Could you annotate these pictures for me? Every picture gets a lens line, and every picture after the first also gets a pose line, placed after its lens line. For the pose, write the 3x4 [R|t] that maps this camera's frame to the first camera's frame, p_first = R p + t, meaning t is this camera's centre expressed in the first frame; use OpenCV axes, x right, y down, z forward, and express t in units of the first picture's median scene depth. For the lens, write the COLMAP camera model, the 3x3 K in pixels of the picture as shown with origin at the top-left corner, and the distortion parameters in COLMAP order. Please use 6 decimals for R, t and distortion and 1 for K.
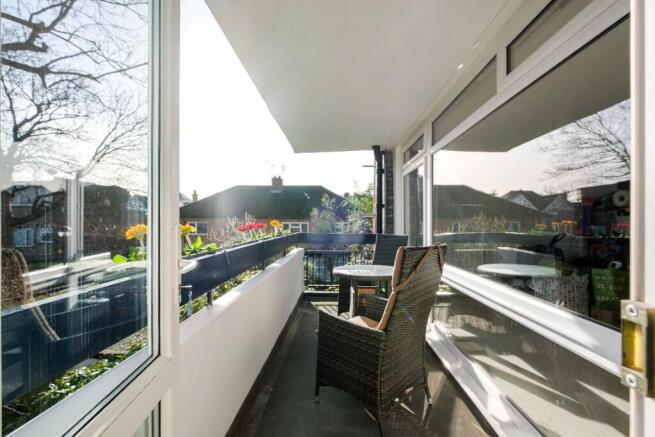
lens RADIAL K [[304.6, 0, 325.1], [0, 304.6, 222.5], [0, 0, 1]] dist [-0.001233, 0.000260]
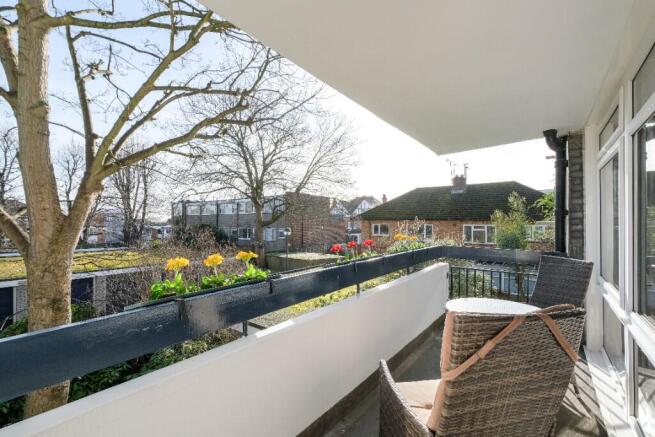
lens RADIAL K [[286.0, 0, 327.2], [0, 286.0, 217.9], [0, 0, 1]] dist [-0.000845, -0.000194]
pose [[0.807036, -0.005815, -0.590474, 0.126405], [-0.000602, 0.999943, -0.010671, -0.033189], [0.590502, 0.008967, 0.806986, 0.127547]]
